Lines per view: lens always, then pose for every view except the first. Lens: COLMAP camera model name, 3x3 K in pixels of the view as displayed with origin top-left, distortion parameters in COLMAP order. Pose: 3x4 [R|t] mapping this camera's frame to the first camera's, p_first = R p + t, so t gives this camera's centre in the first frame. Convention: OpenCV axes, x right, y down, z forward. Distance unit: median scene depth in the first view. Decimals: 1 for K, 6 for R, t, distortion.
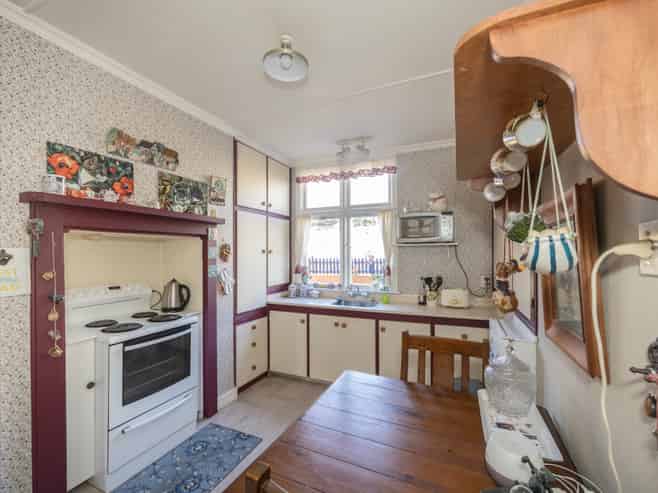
lens RADIAL K [[284.3, 0, 329.0], [0, 284.3, 246.5], [0, 0, 1]] dist [-0.002178, -0.000242]
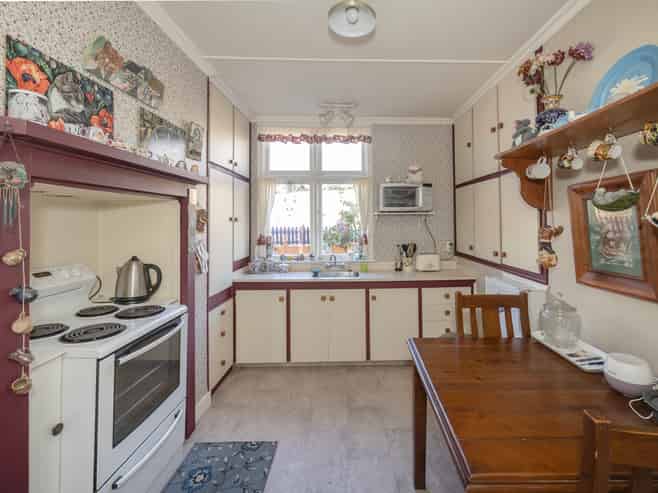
lens RADIAL K [[306.3, 0, 329.6], [0, 306.3, 209.3], [0, 0, 1]] dist [-0.001269, 0.000315]
pose [[0.908533, 0.017715, 0.417438, -0.374238], [-0.009004, 0.999699, -0.022829, 0.006208], [-0.417717, 0.016983, 0.908418, 0.076227]]
